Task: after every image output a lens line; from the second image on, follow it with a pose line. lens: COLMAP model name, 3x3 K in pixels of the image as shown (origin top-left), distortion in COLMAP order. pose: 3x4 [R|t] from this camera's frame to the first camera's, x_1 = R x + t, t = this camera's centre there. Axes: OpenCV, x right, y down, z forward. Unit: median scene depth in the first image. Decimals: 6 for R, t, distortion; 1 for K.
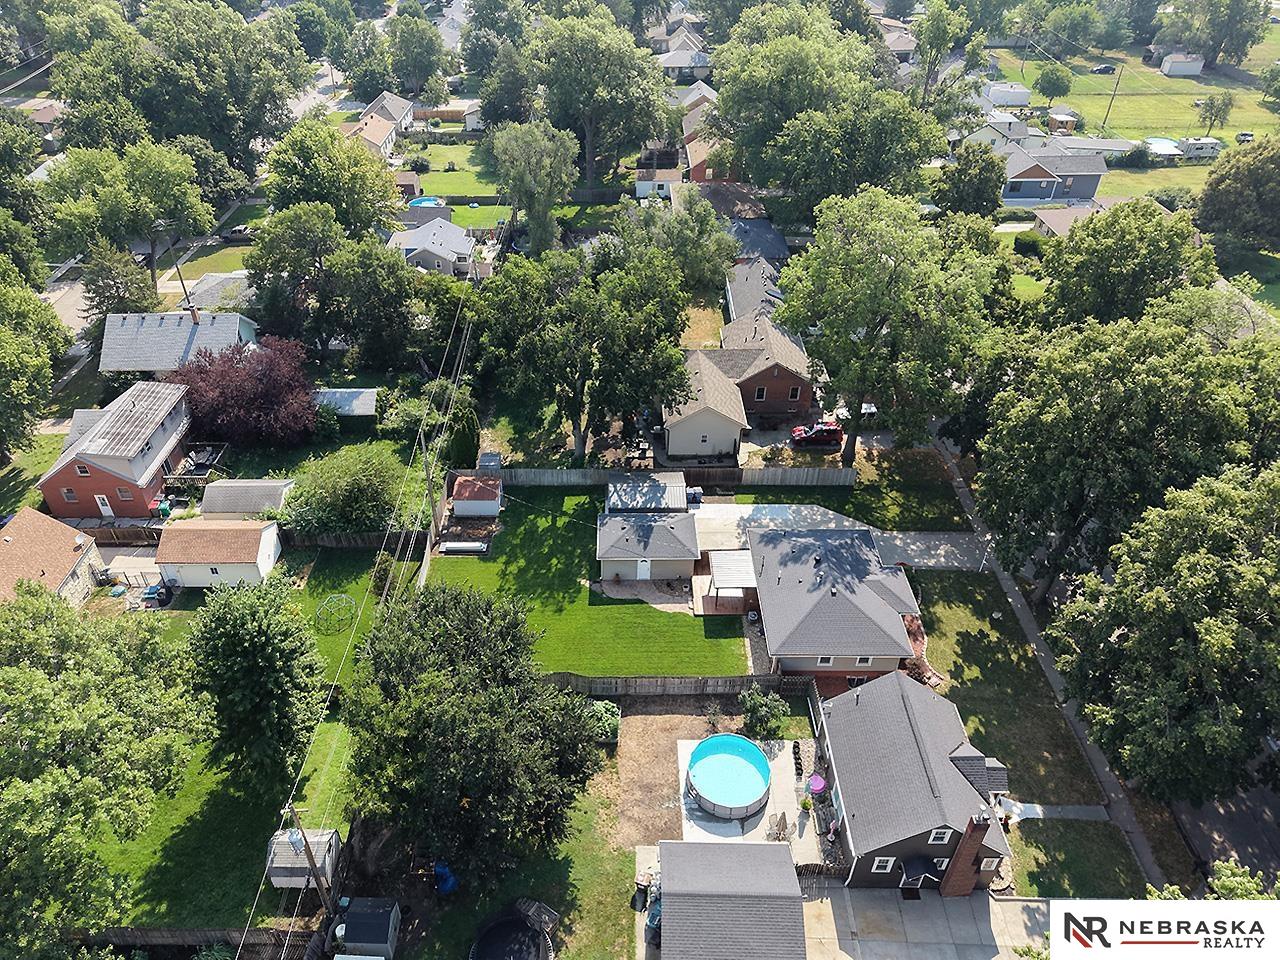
lens RADIAL K [[850.9, 0, 636.5], [0, 850.9, 477.7], [0, 0, 1]] dist [0.006413, 0.001198]
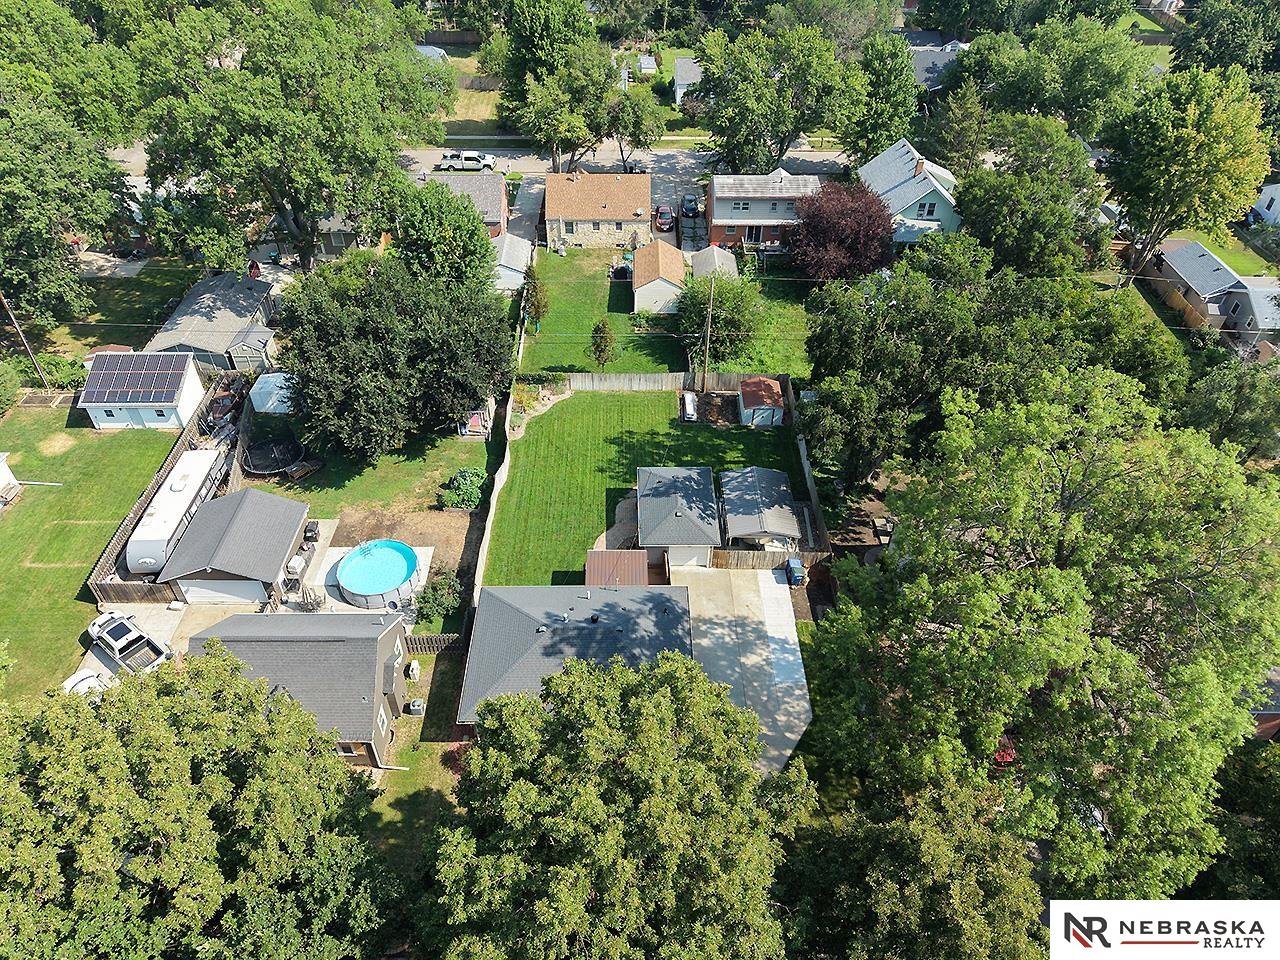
lens RADIAL K [[850.9, 0, 636.5], [0, 850.9, 477.7], [0, 0, 1]] dist [0.006413, 0.001198]
pose [[0.008029, 0.667347, -0.744704, 0.584765], [-0.616786, 0.589492, 0.521608, -0.343518], [0.787090, 0.455135, 0.416343, 0.526358]]
